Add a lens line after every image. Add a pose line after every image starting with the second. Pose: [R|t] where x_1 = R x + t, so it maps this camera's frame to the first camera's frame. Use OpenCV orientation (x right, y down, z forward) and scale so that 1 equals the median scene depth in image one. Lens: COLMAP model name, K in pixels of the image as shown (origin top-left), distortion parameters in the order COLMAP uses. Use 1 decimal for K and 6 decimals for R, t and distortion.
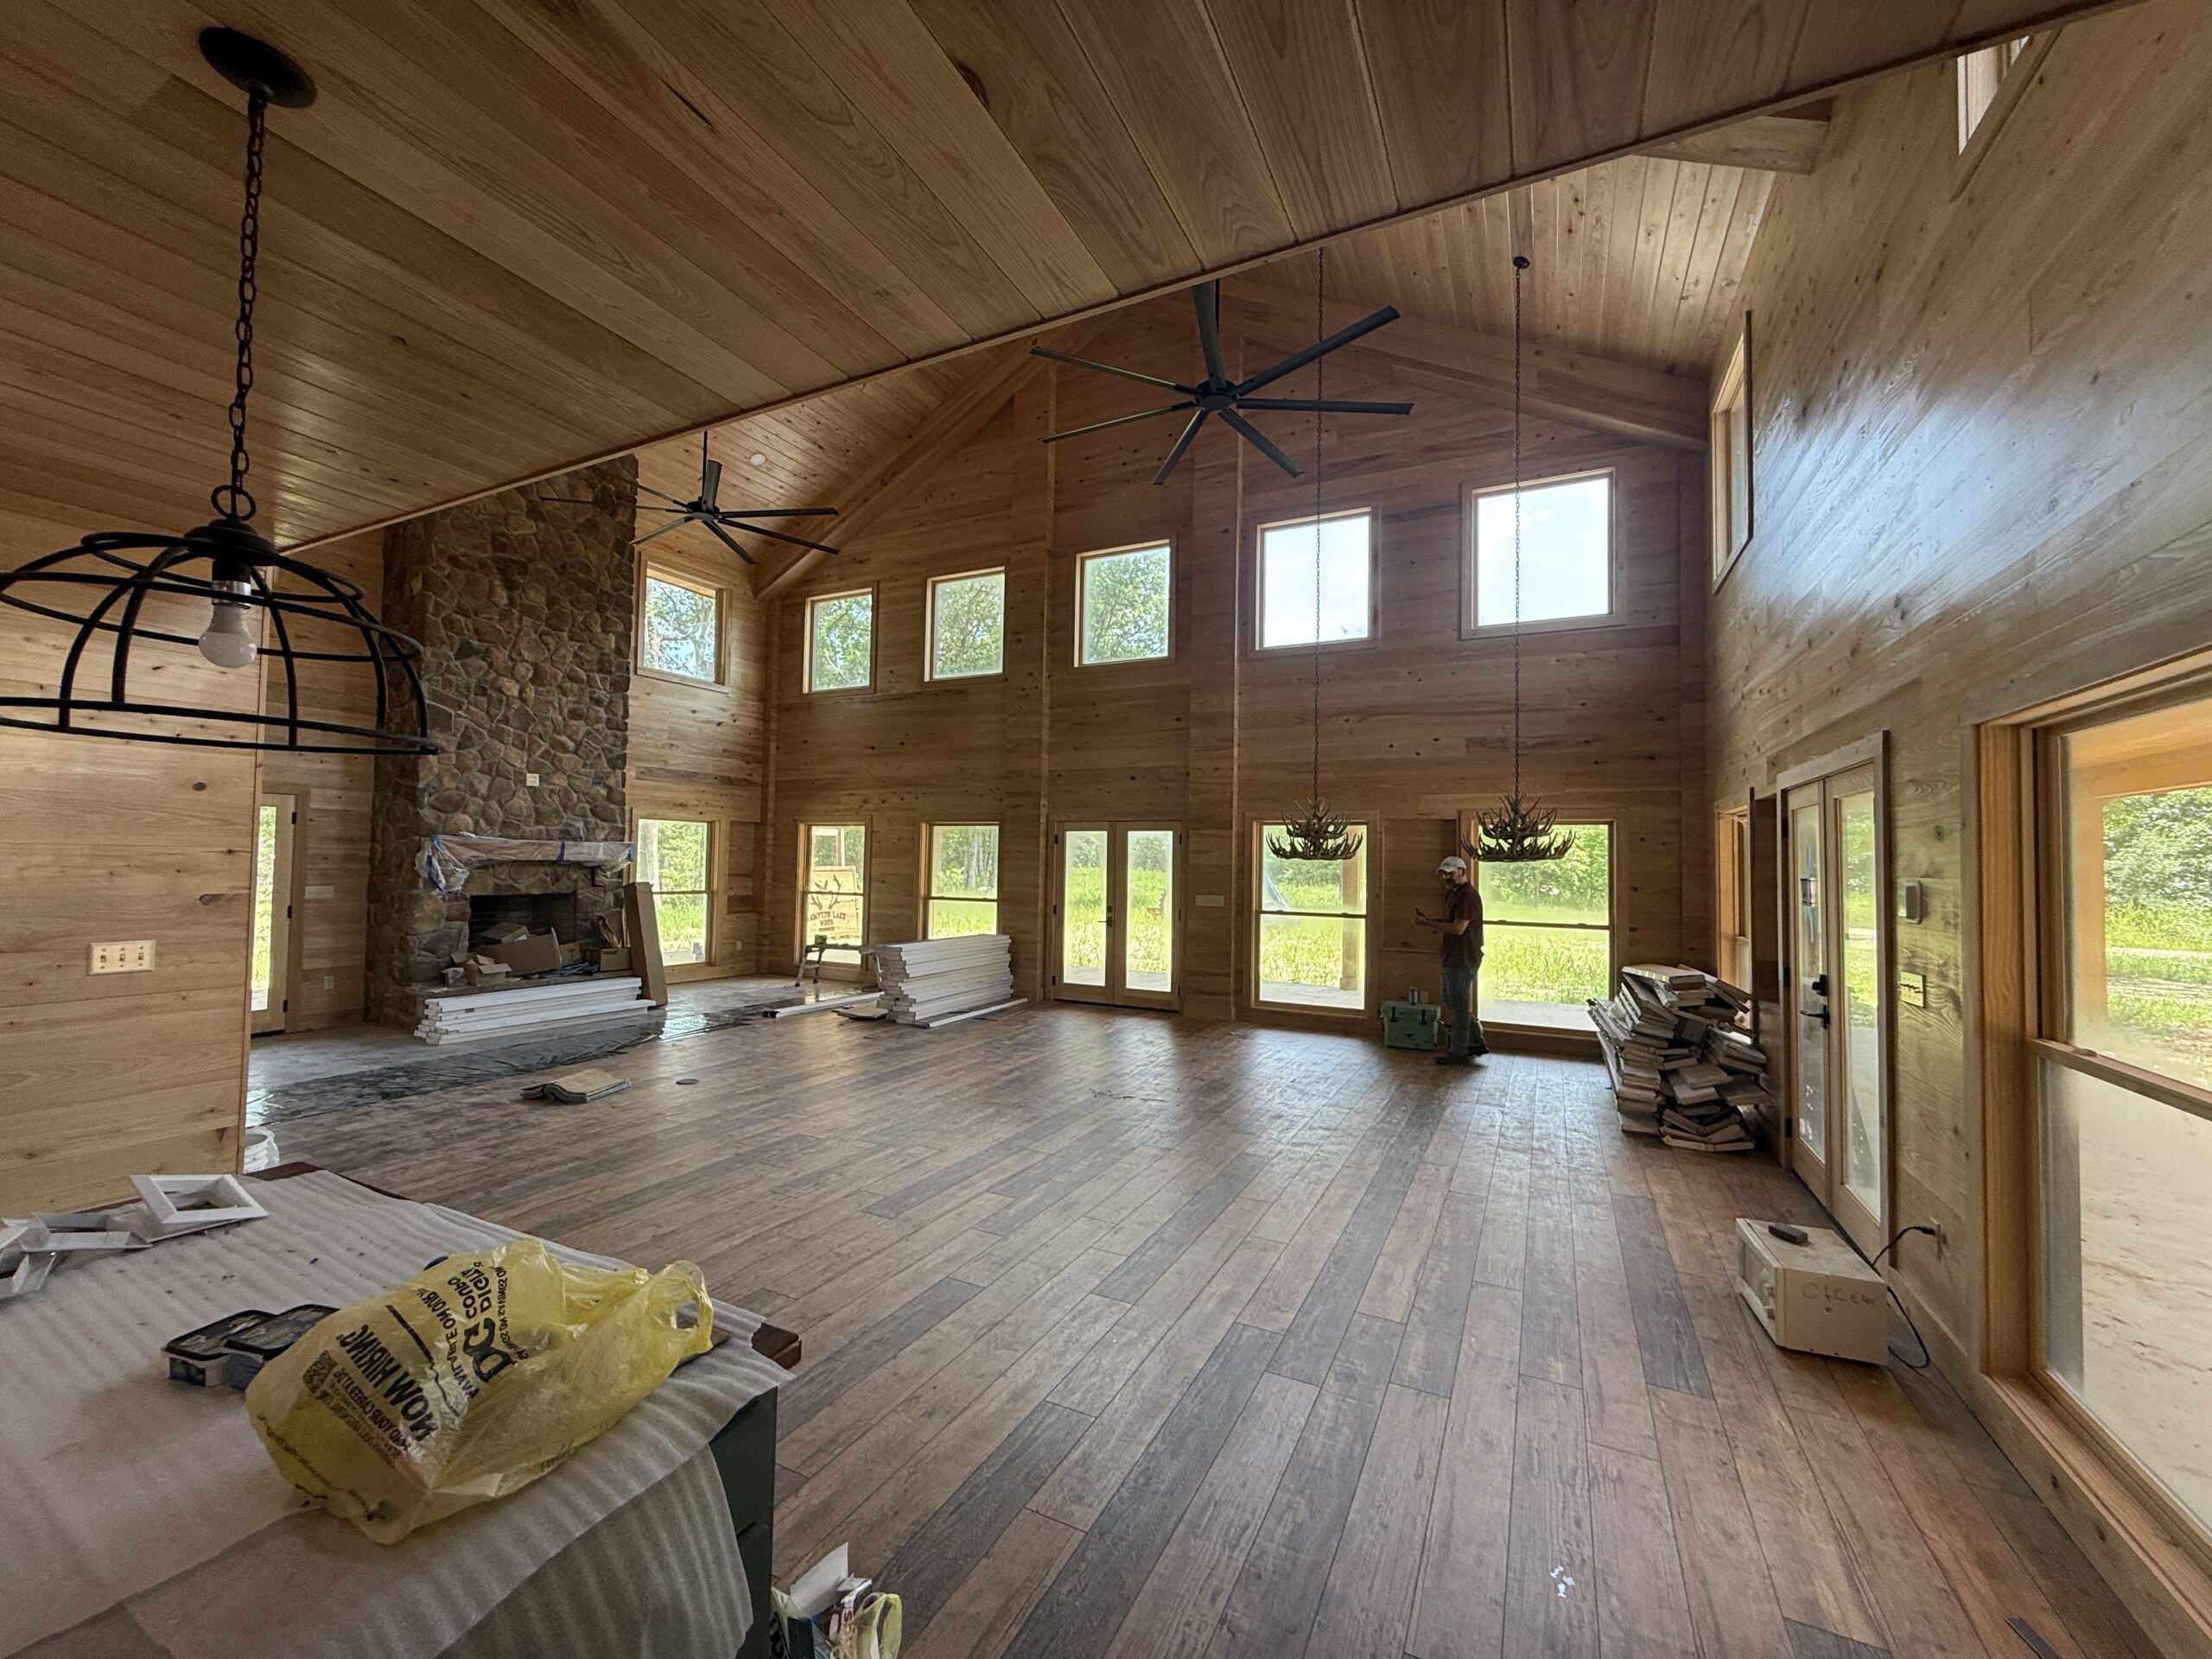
lens RADIAL K [[879.1, 0, 1101.3], [0, 879.1, 830.2], [0, 0, 1]] dist [0.001557, 0.000109]
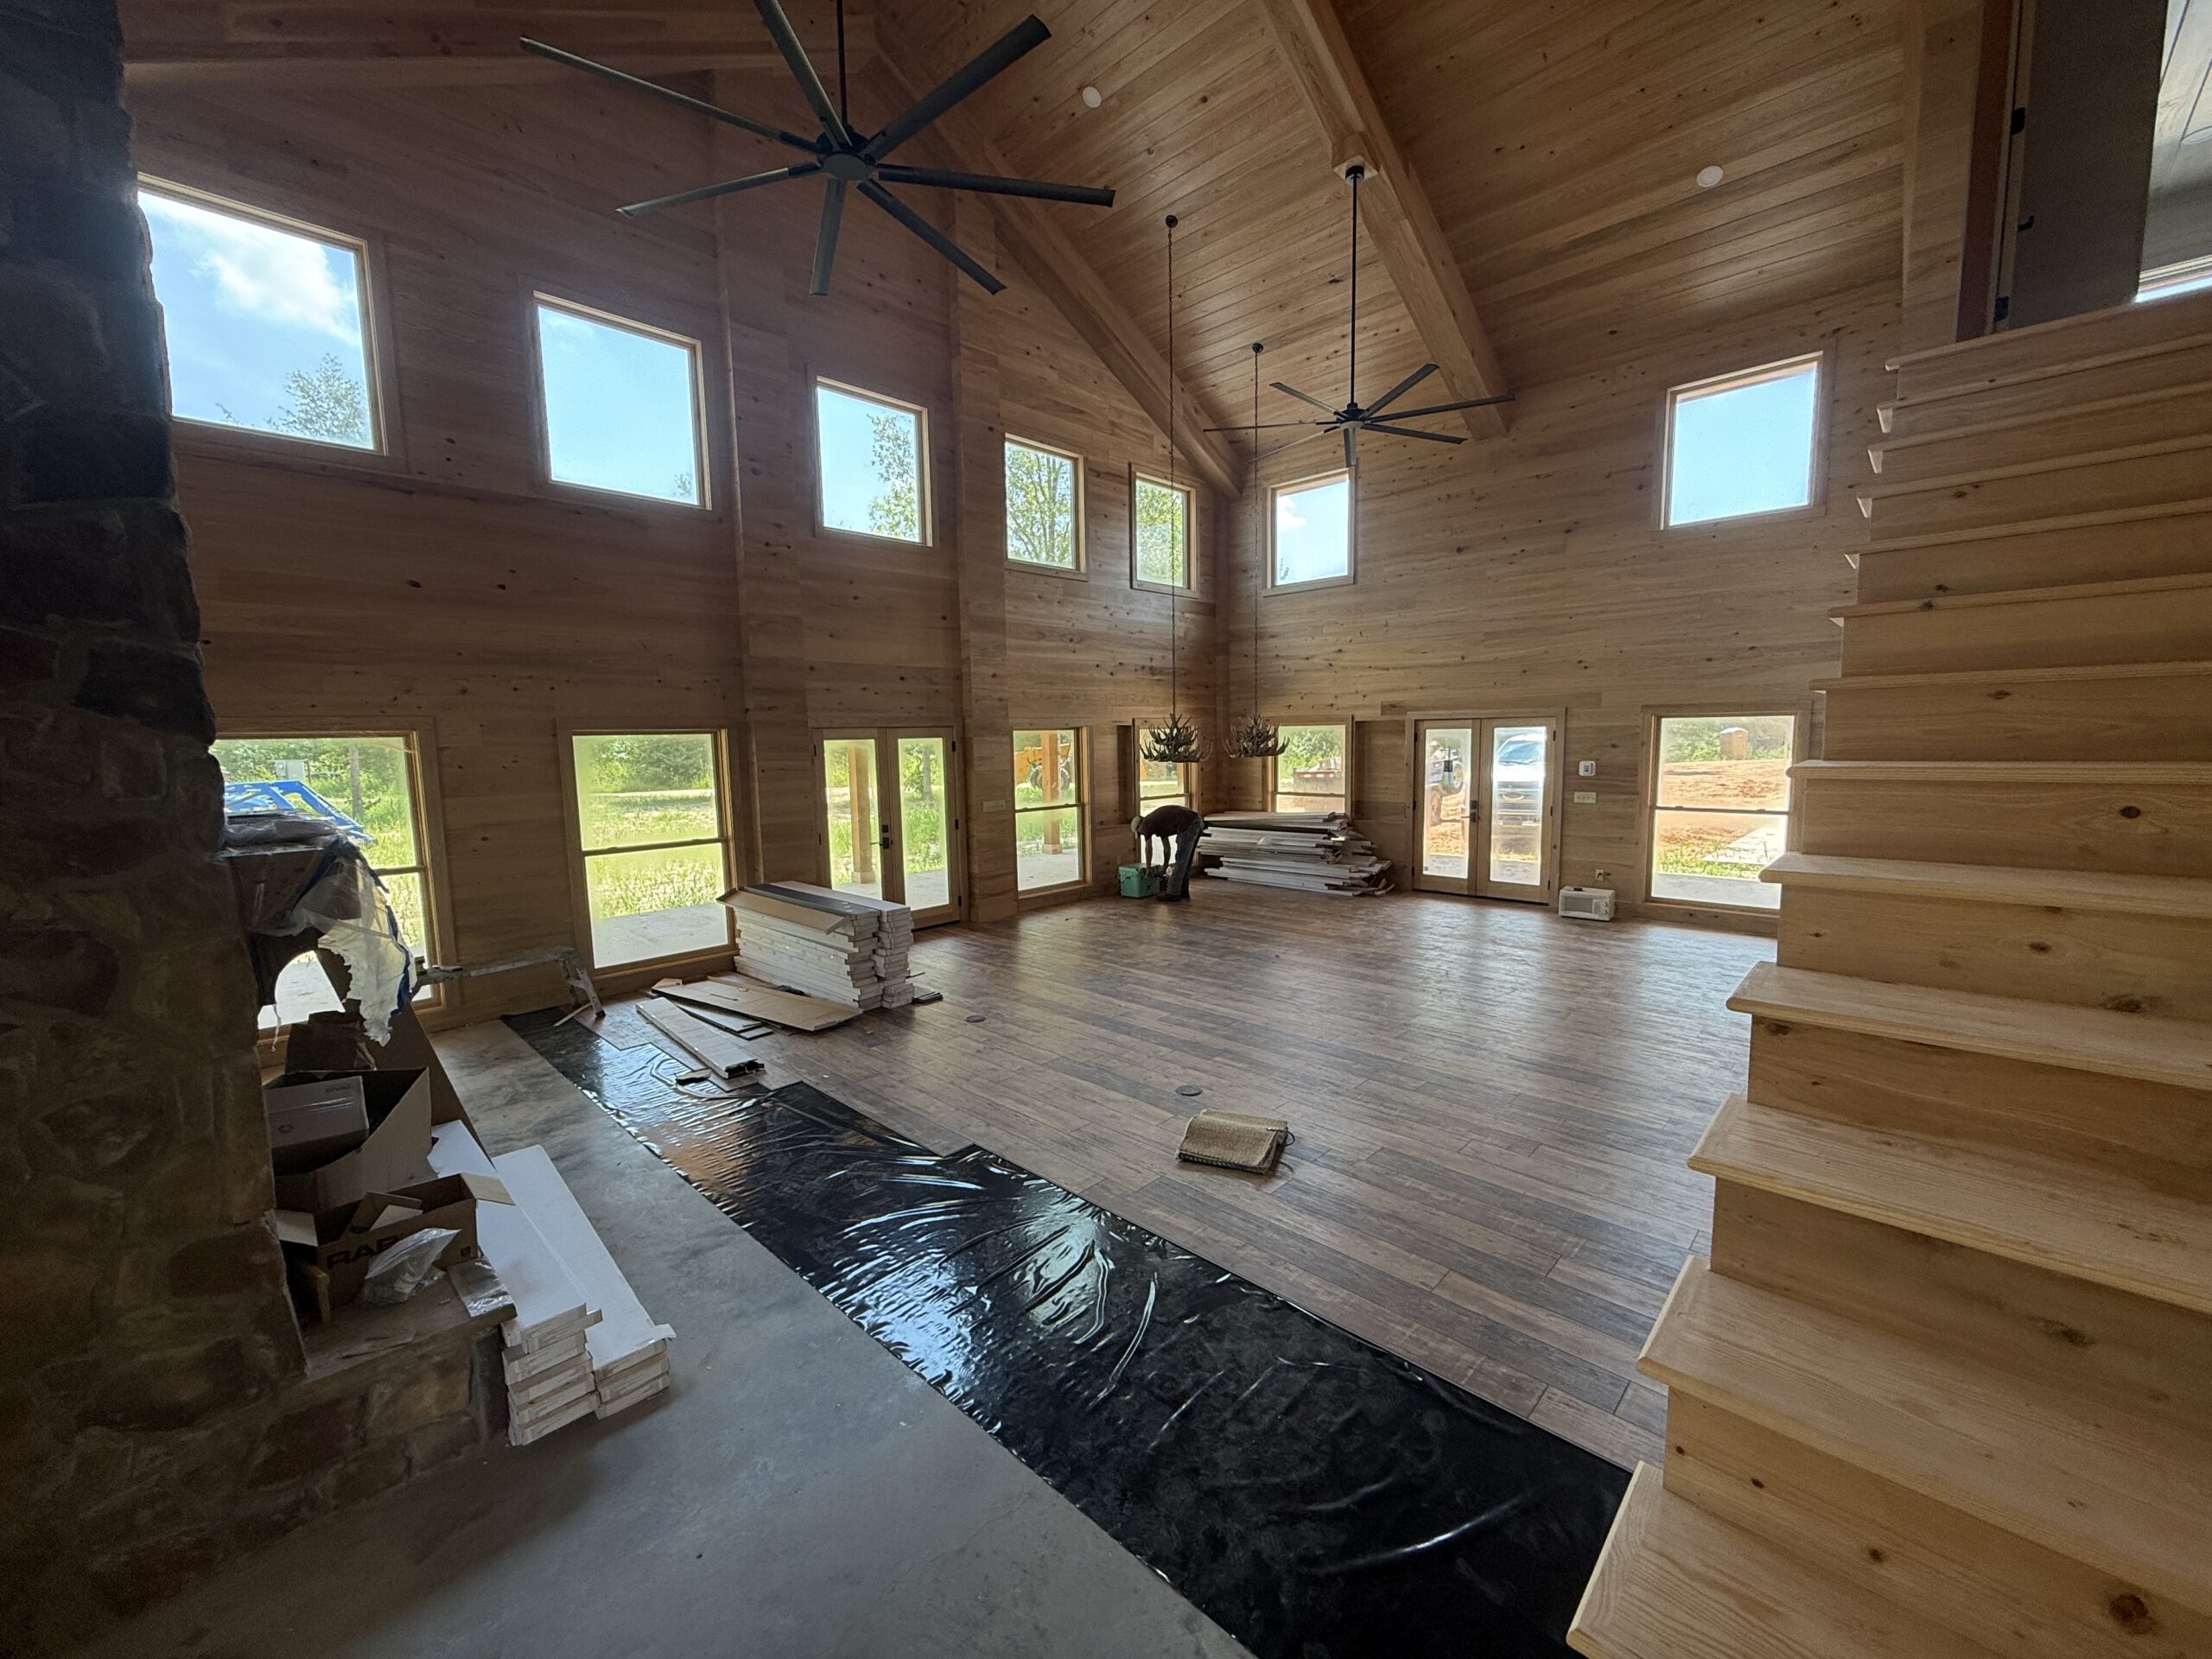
lens RADIAL K [[879.1, 0, 1117.1], [0, 879.1, 827.6], [0, 0, 1]] dist [0.001557, 0.000109]
pose [[0.272120, -0.126313, 0.953937, -0.848719], [-0.011598, 0.990845, 0.134508, -0.034727], [-0.962194, -0.047666, 0.268163, 0.596397]]
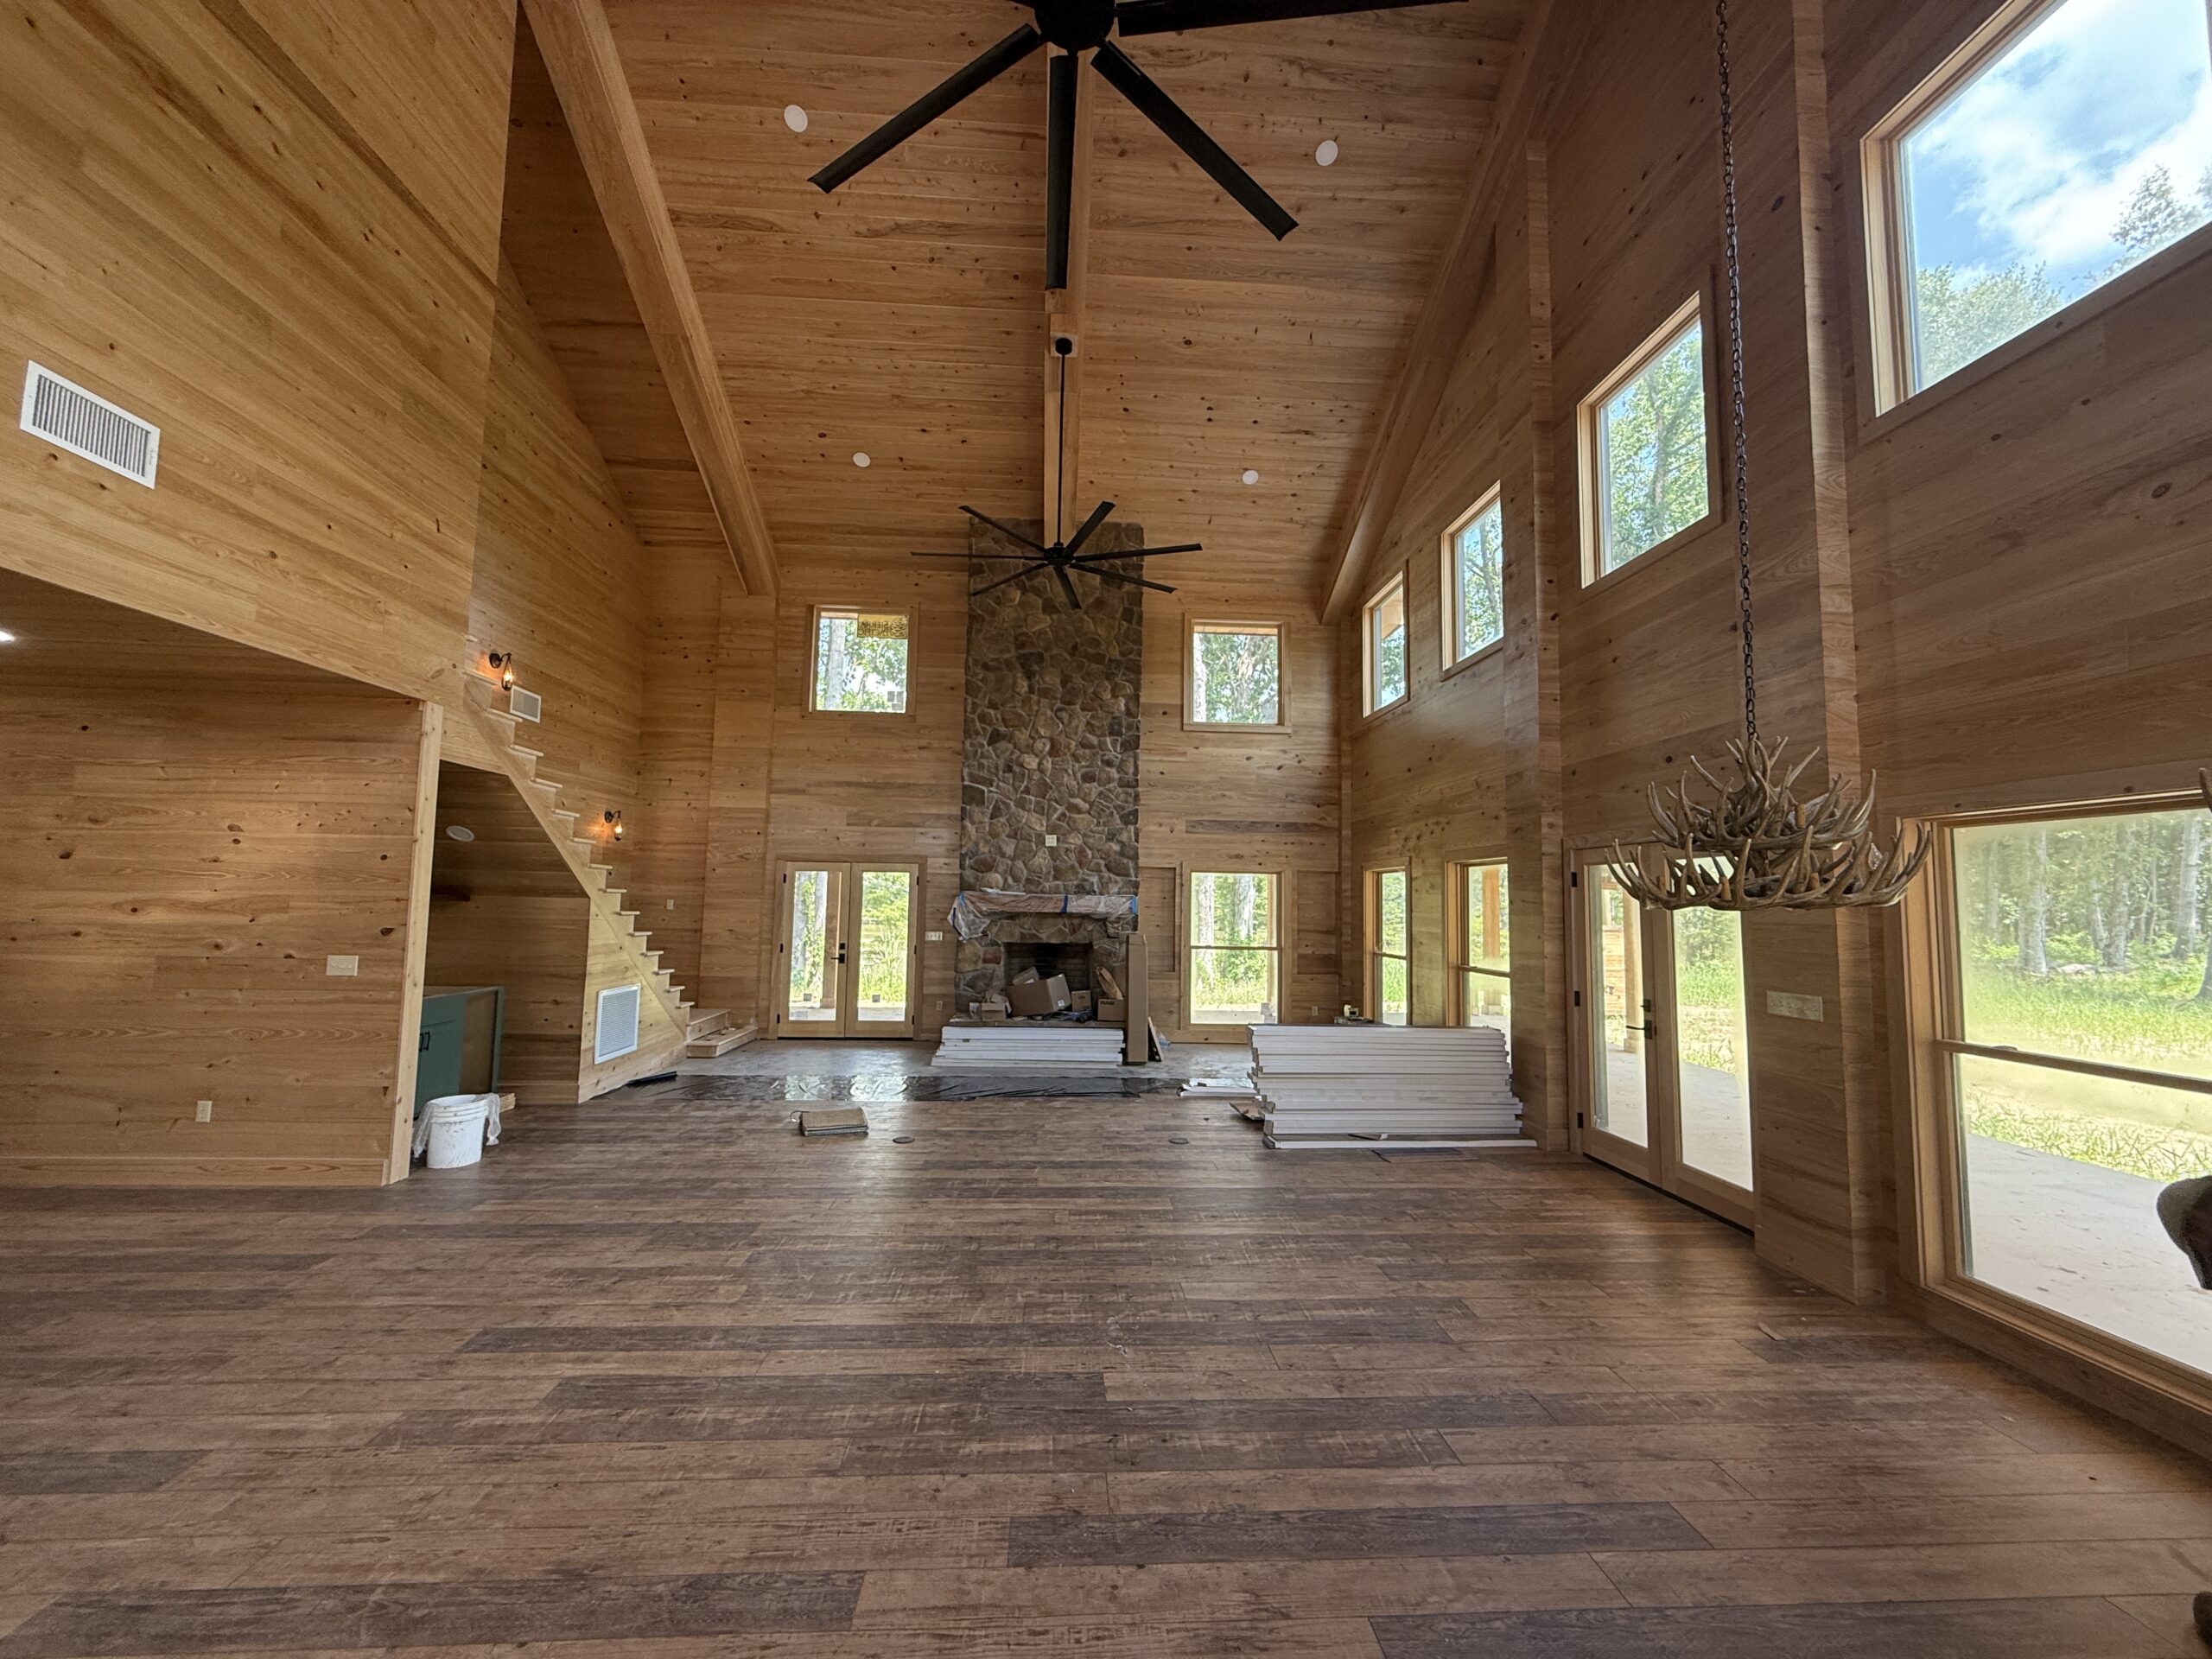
lens RADIAL K [[879.1, 0, 1100.5], [0, 879.1, 829.1], [0, 0, 1]] dist [0.001557, 0.000109]
pose [[0.505793, -0.080368, -0.858903, 0.341360], [0.022239, 0.996535, -0.080149, 0.019034], [0.862368, 0.021438, 0.505828, 0.474381]]
